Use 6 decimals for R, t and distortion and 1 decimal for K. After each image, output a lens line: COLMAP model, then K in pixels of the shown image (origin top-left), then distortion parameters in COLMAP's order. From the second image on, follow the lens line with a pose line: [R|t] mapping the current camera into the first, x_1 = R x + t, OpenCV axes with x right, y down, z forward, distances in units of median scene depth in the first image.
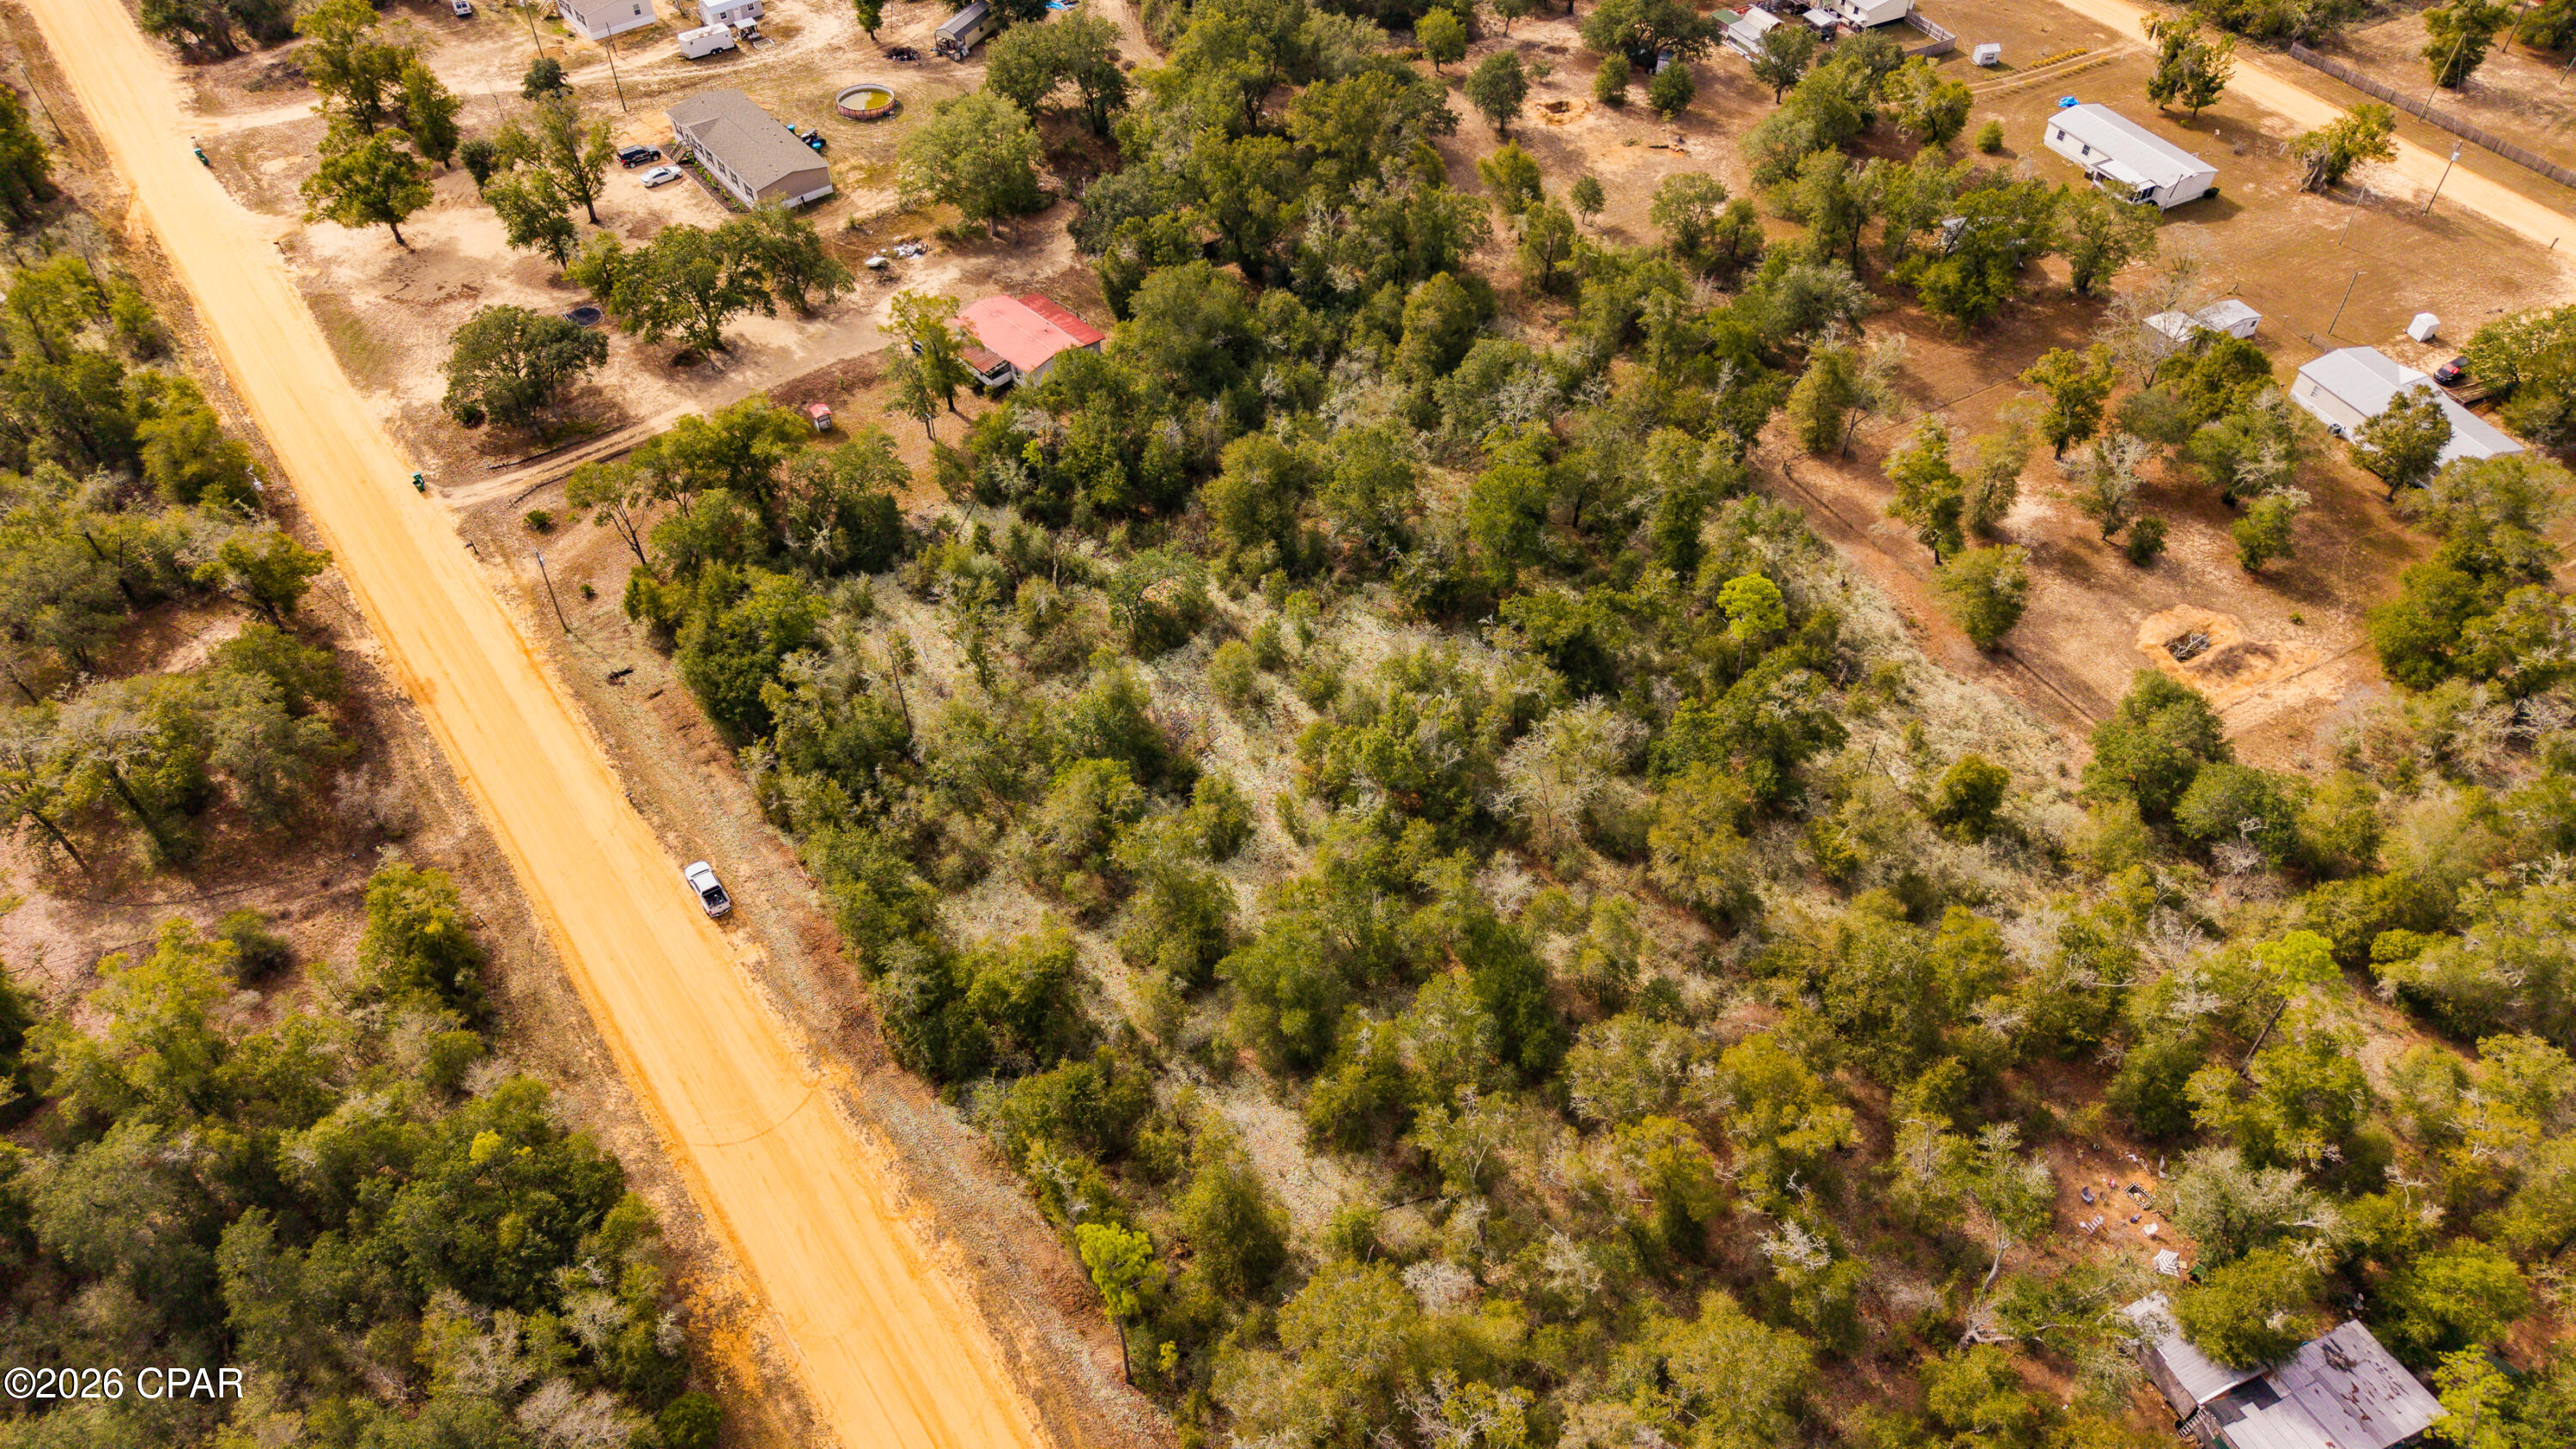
lens RADIAL K [[1728.1, 0, 1295.6], [0, 1728.1, 728.5], [0, 0, 1]] dist [0.008577, -0.013303]
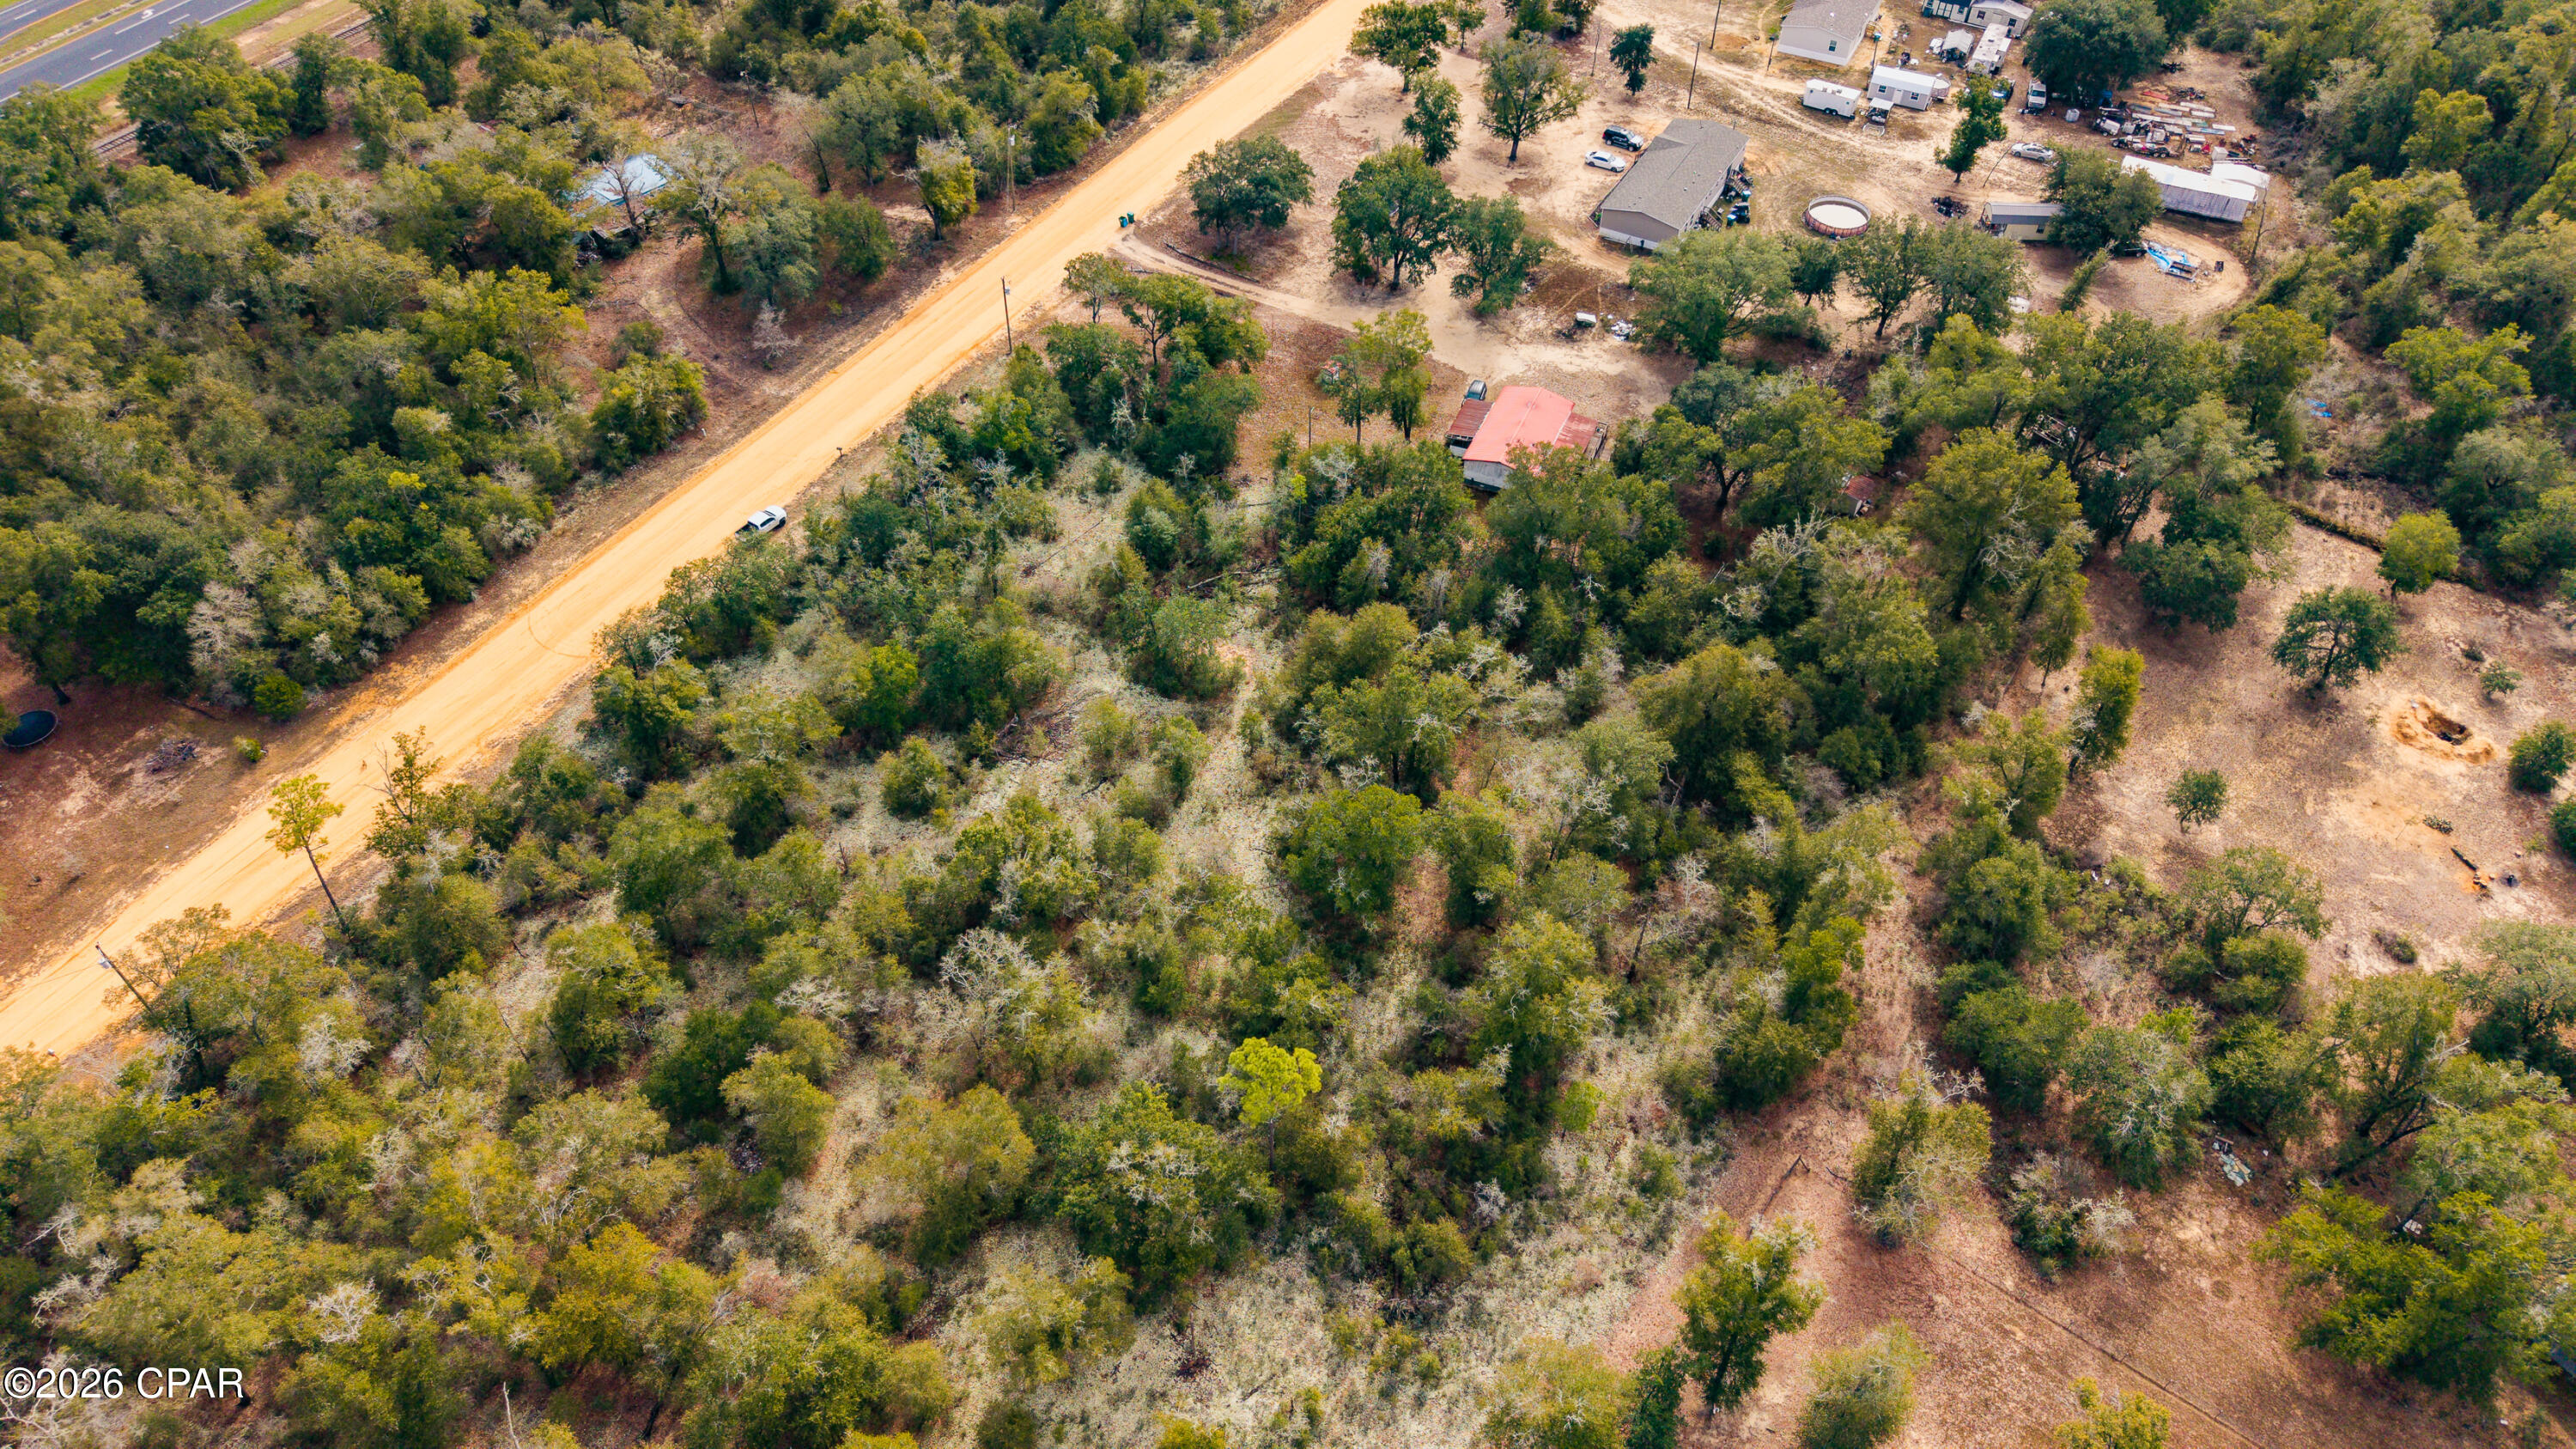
lens RADIAL K [[1728.1, 0, 1287.3], [0, 1728.1, 726.0], [0, 0, 1]] dist [0.008577, -0.013303]
pose [[0.377839, 0.670672, -0.638308, 0.575296], [-0.675156, 0.671339, 0.305726, -0.371522], [0.633563, 0.315443, 0.706466, 0.352140]]
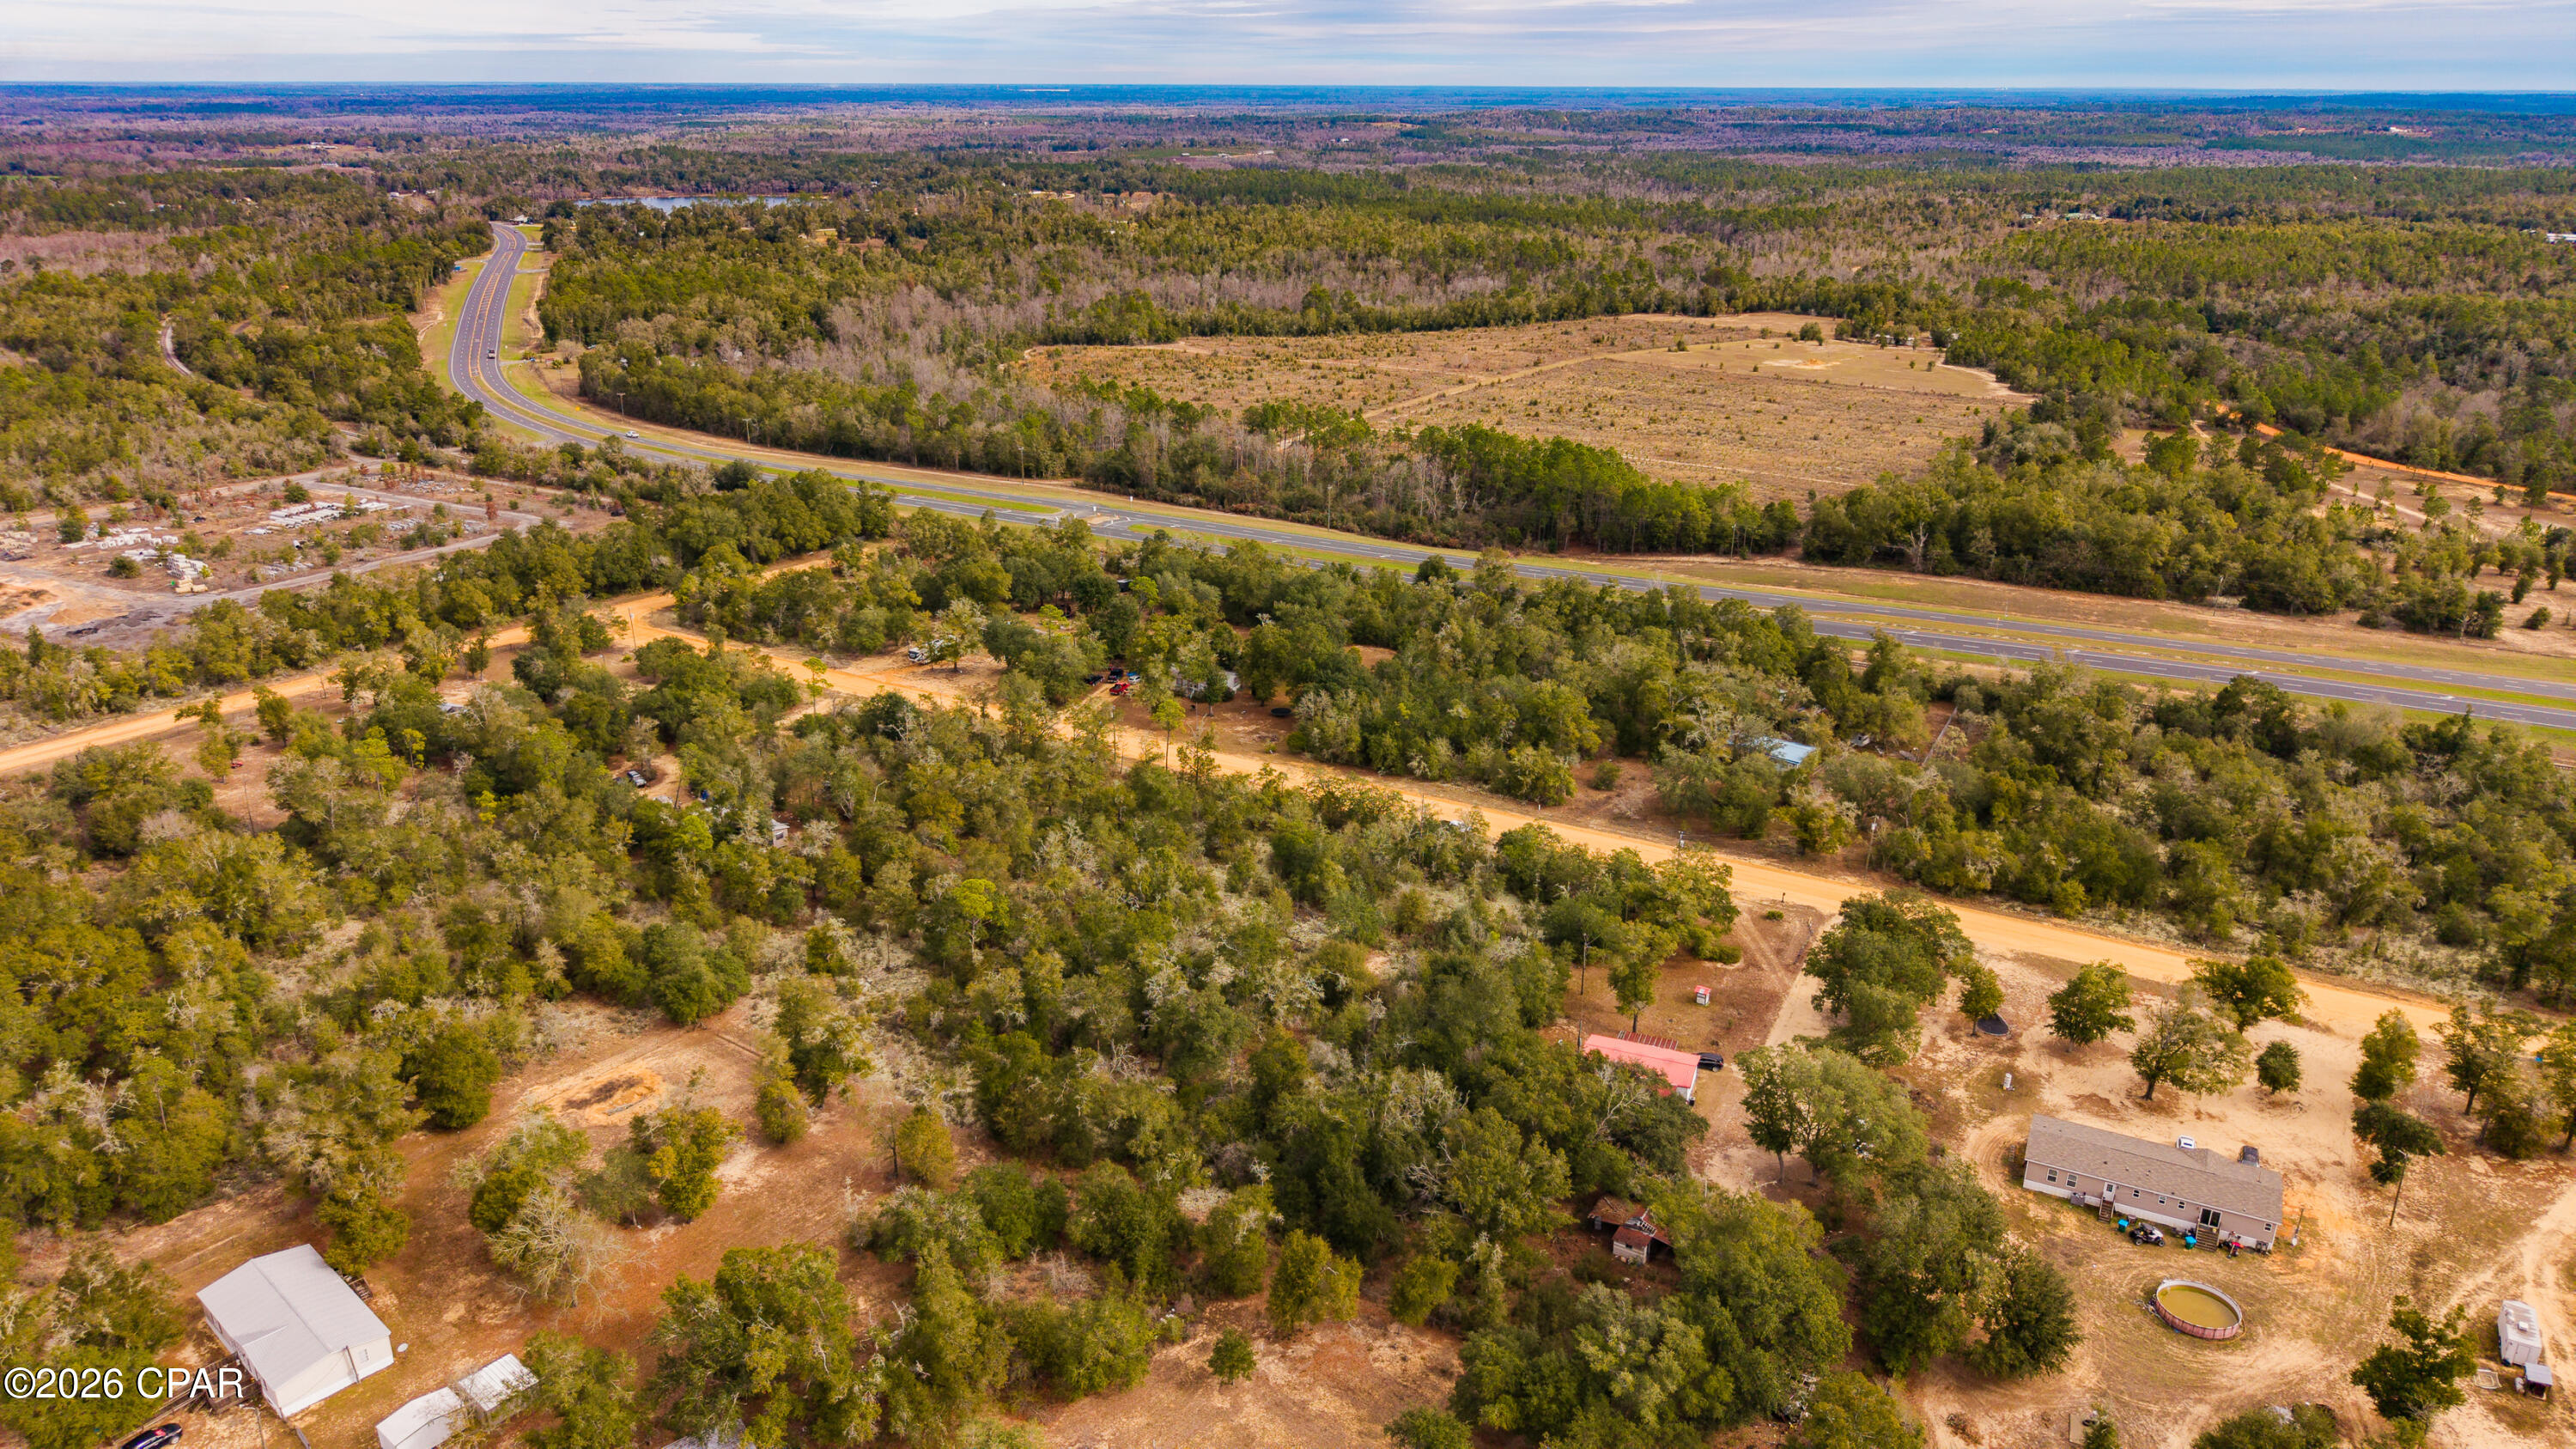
lens RADIAL K [[1728.1, 0, 1289.3], [0, 1728.1, 734.2], [0, 0, 1]] dist [0.008577, -0.013303]
pose [[-0.915267, 0.133690, -0.380018, 0.508907], [-0.298332, 0.408972, 0.862404, -1.397889], [0.270712, 0.902701, -0.334434, 1.293645]]
